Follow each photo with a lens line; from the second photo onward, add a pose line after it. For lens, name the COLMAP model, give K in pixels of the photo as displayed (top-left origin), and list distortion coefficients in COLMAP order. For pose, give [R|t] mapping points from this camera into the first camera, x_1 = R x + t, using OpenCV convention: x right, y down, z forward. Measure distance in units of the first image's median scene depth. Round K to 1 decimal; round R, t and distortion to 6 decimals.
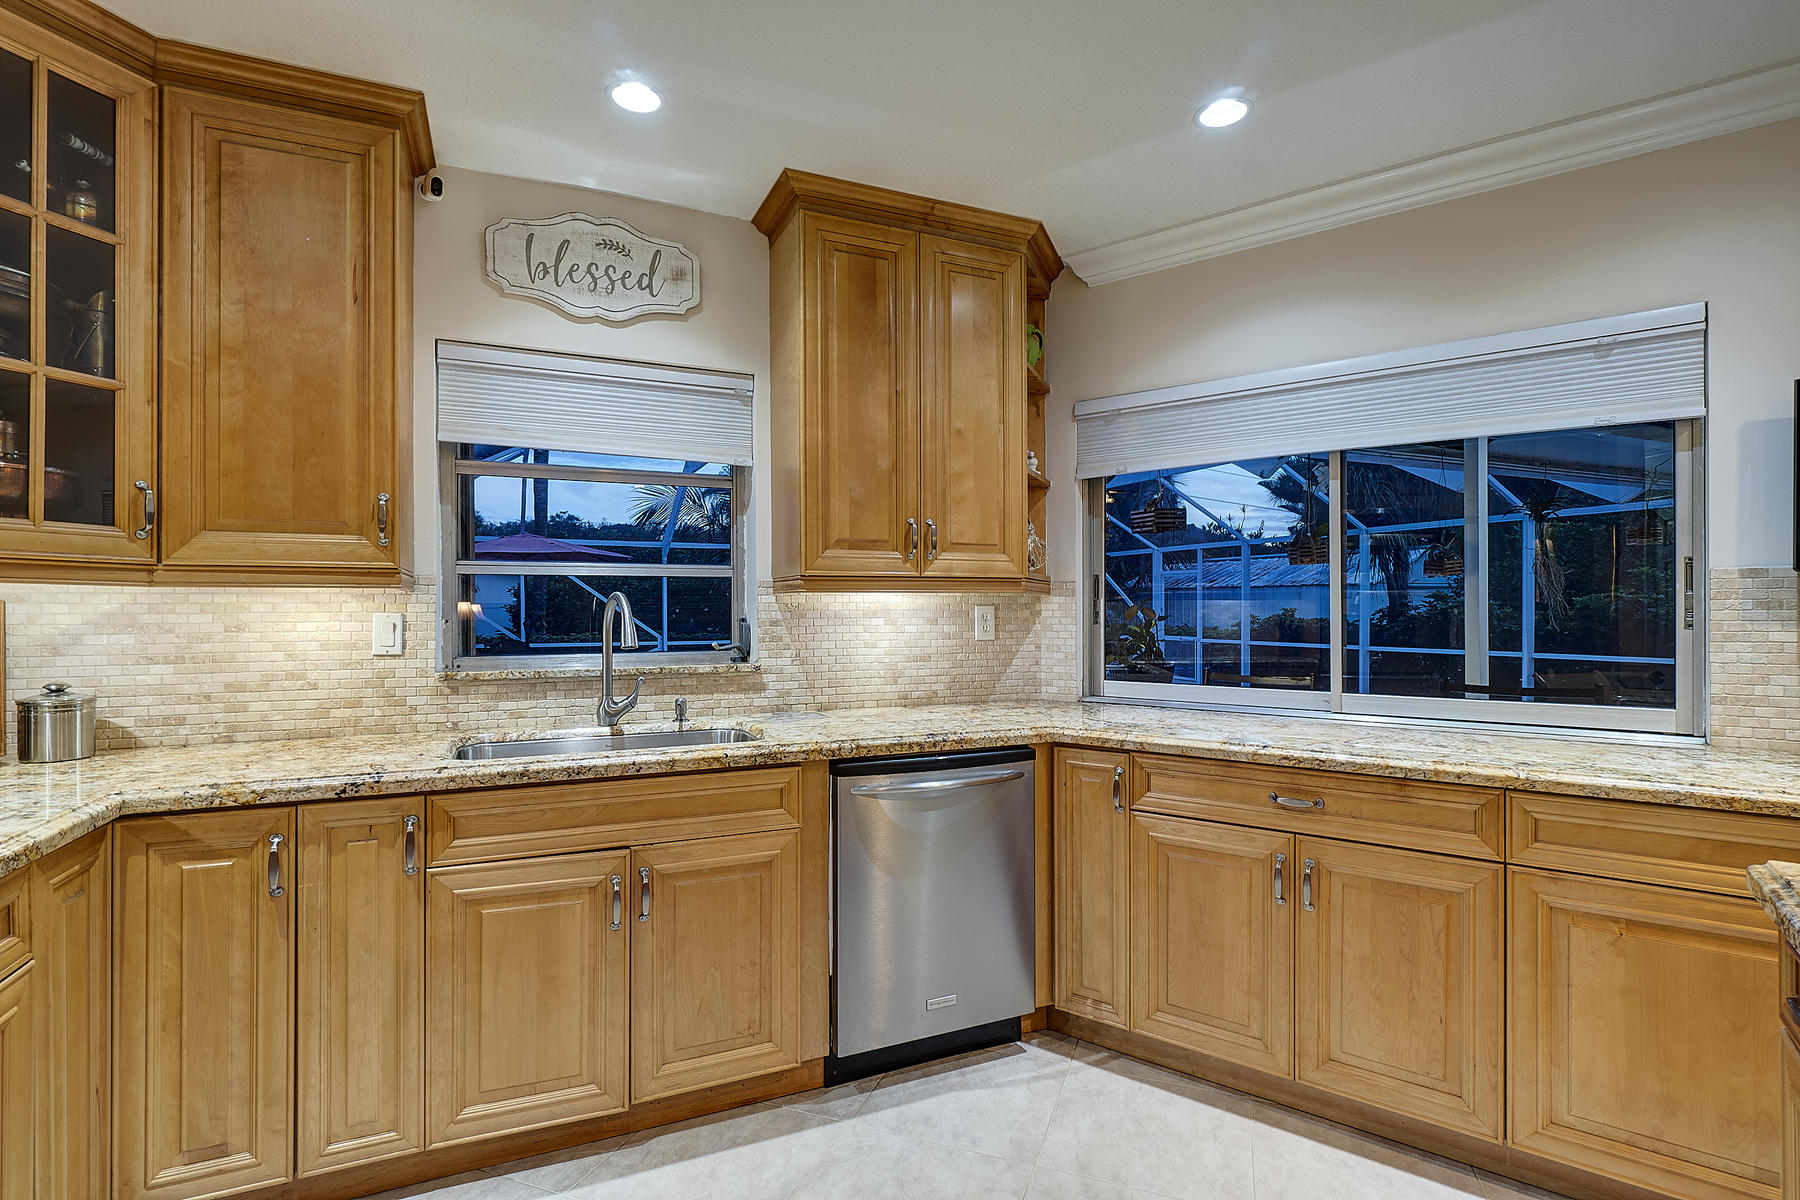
lens RADIAL K [[853.3, 0, 893.0], [0, 853.3, 609.5], [0, 0, 1]] dist [-0.001481, -0.000120]
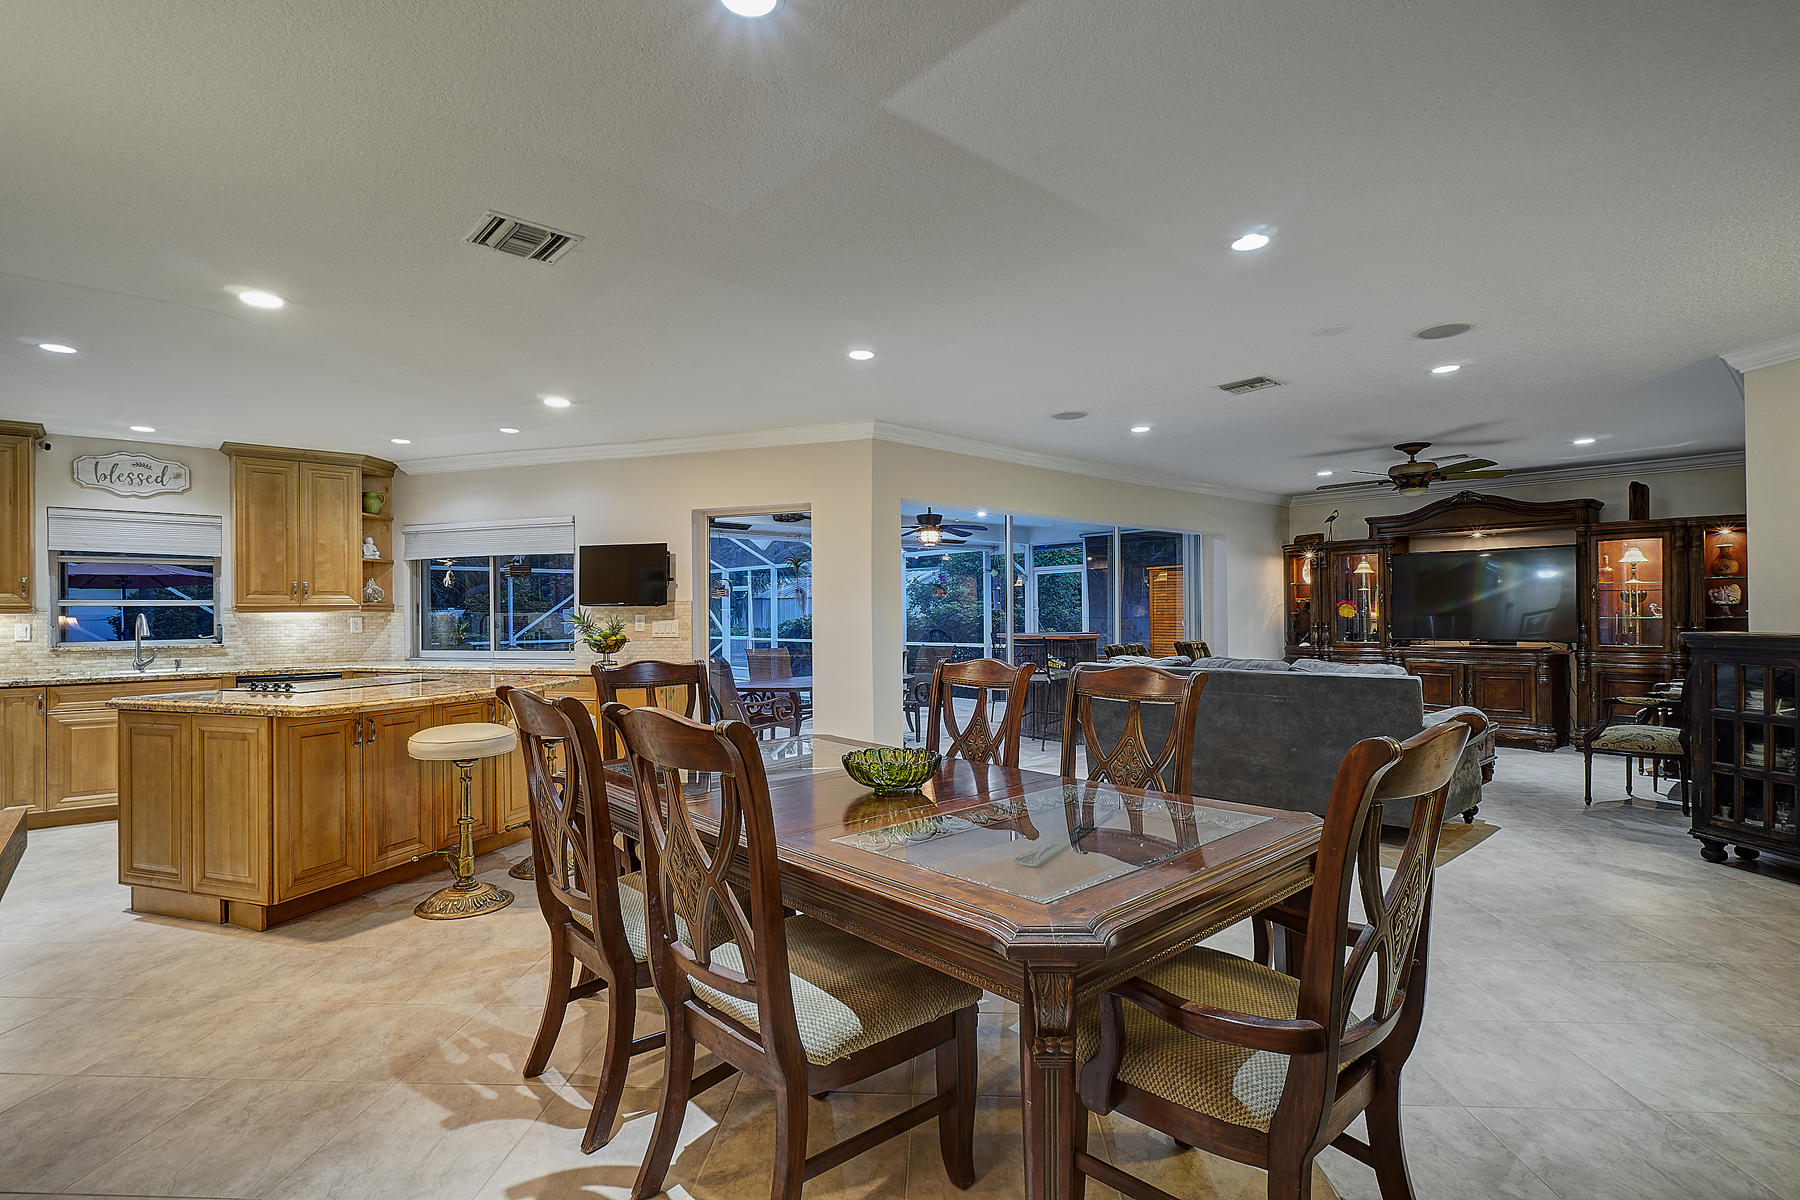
lens RADIAL K [[853.3, 0, 893.0], [0, 853.3, 609.5], [0, 0, 1]] dist [-0.001481, -0.000120]
pose [[0.952152, -0.007194, 0.305539, 0.933978], [0.009378, 0.999940, -0.005682, 0.001324], [-0.305480, 0.008275, 0.952162, -1.884801]]
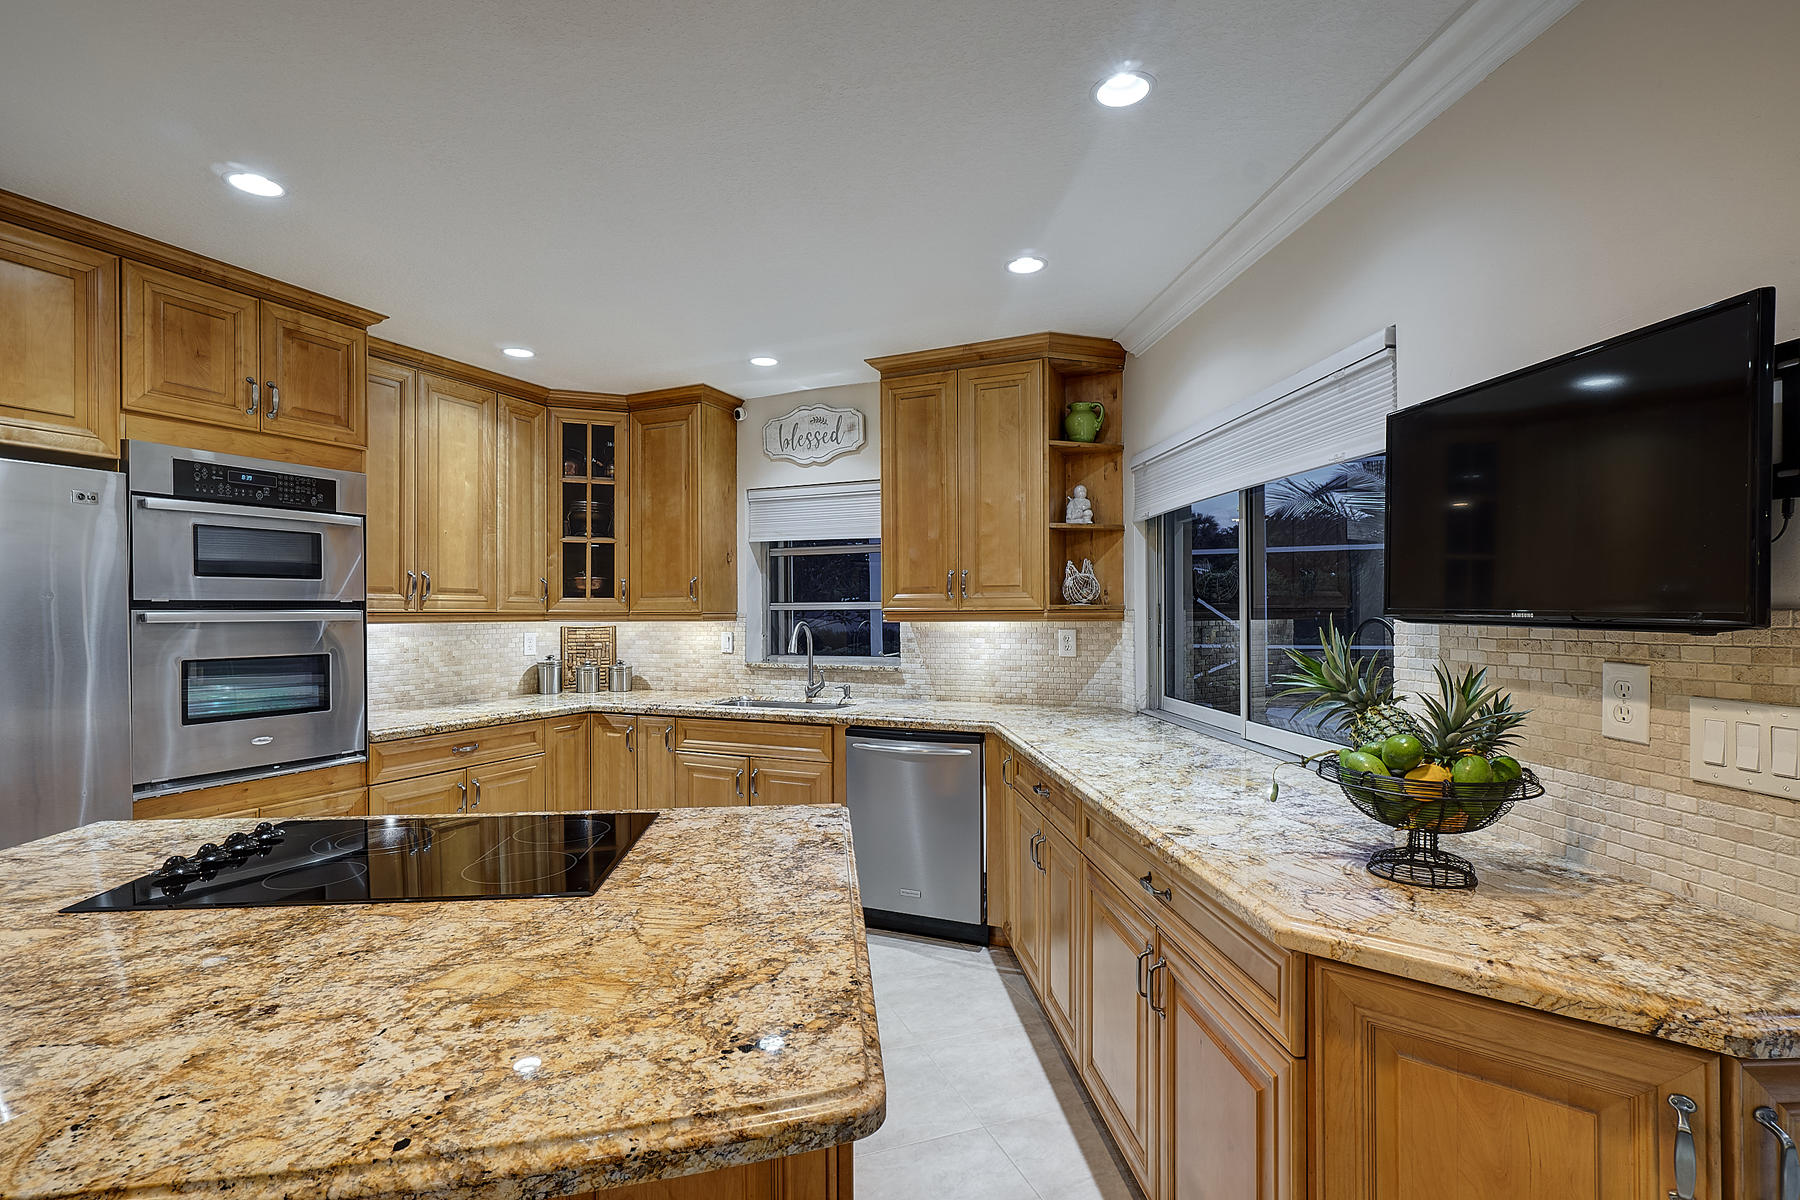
lens RADIAL K [[853.3, 0, 893.0], [0, 853.3, 609.5], [0, 0, 1]] dist [-0.001481, -0.000120]
pose [[0.658697, -0.003583, -0.752400, 1.092345], [0.005192, 0.999986, -0.000217, -0.042828], [0.752390, -0.003763, 0.658707, -0.024331]]
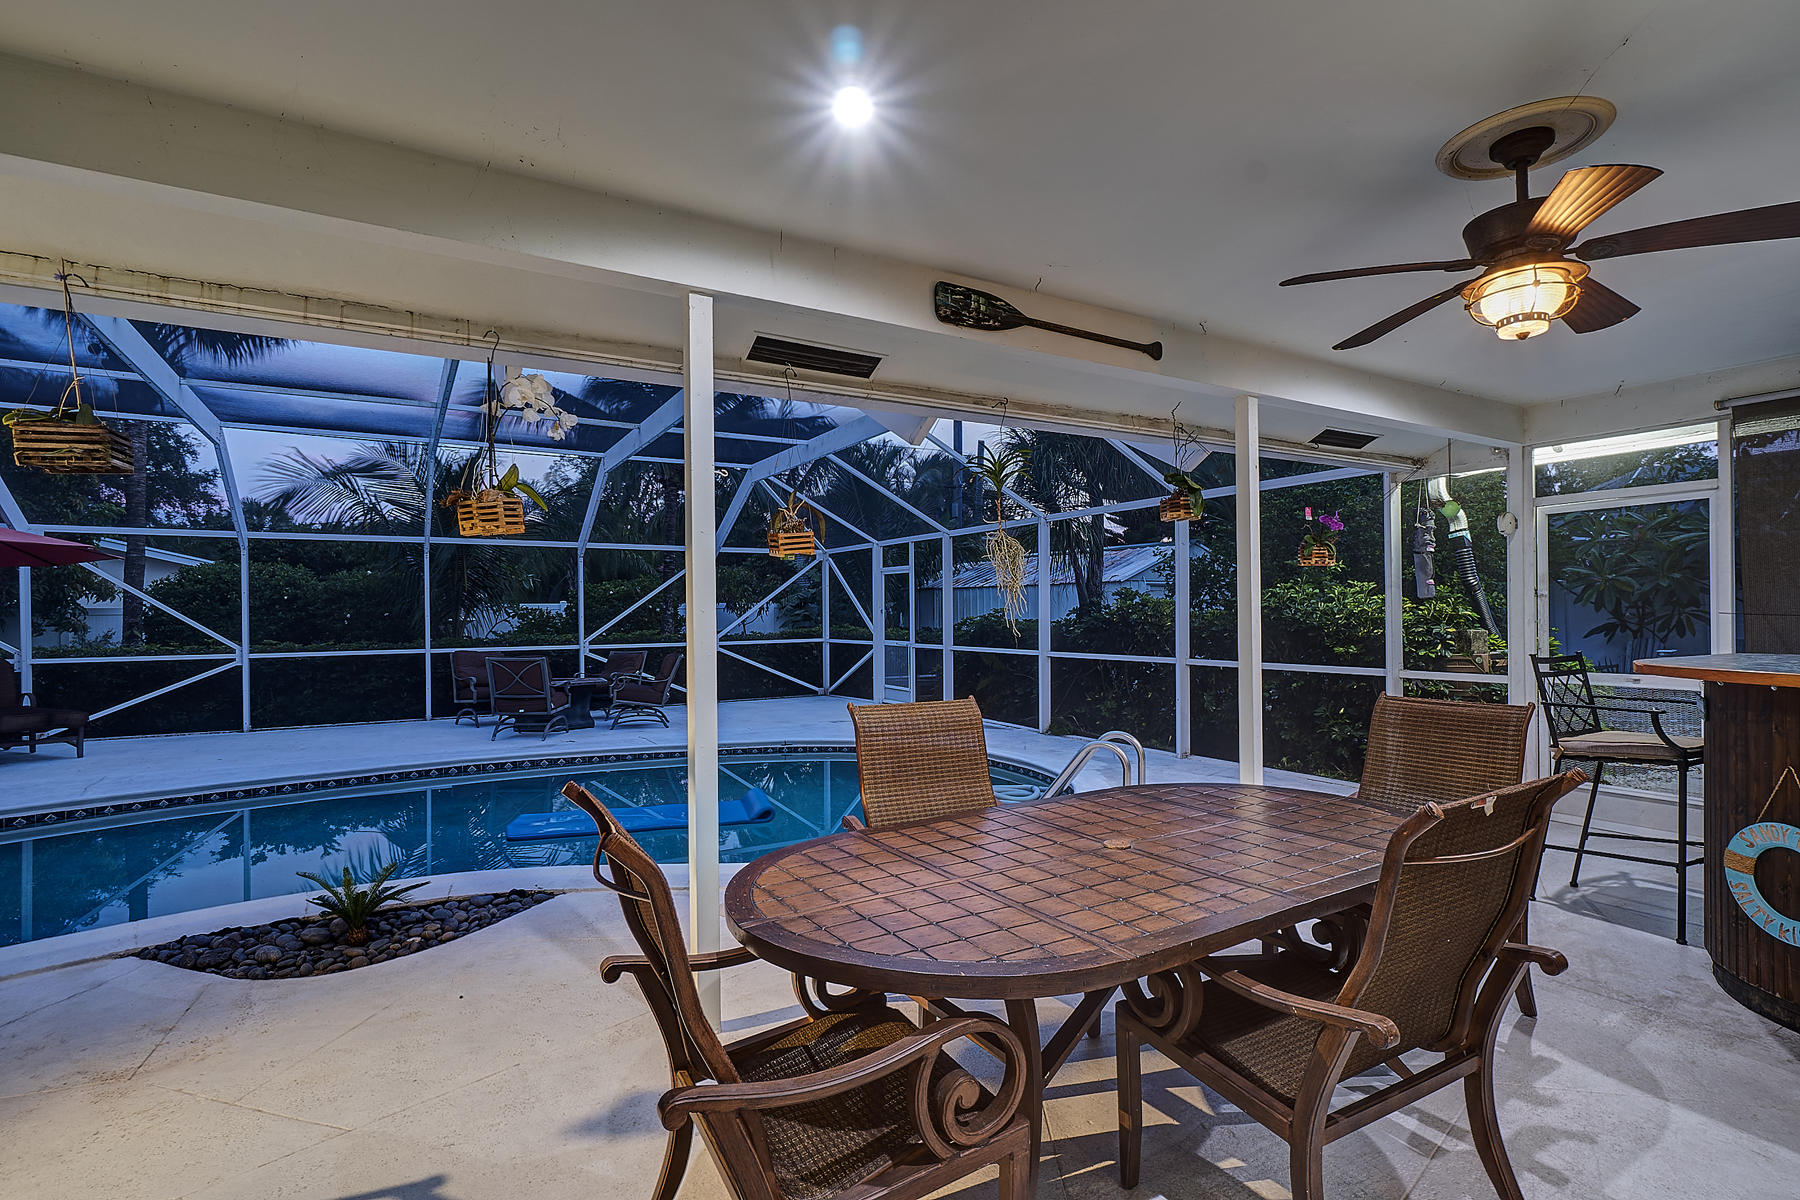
lens RADIAL K [[853.3, 0, 893.0], [0, 853.3, 609.5], [0, 0, 1]] dist [-0.001481, -0.000120]
pose [[0.994948, -0.006090, 0.100203, 1.413696], [0.006492, 0.999972, -0.003684, 0.010554], [-0.100178, 0.004316, 0.994960, 0.674905]]
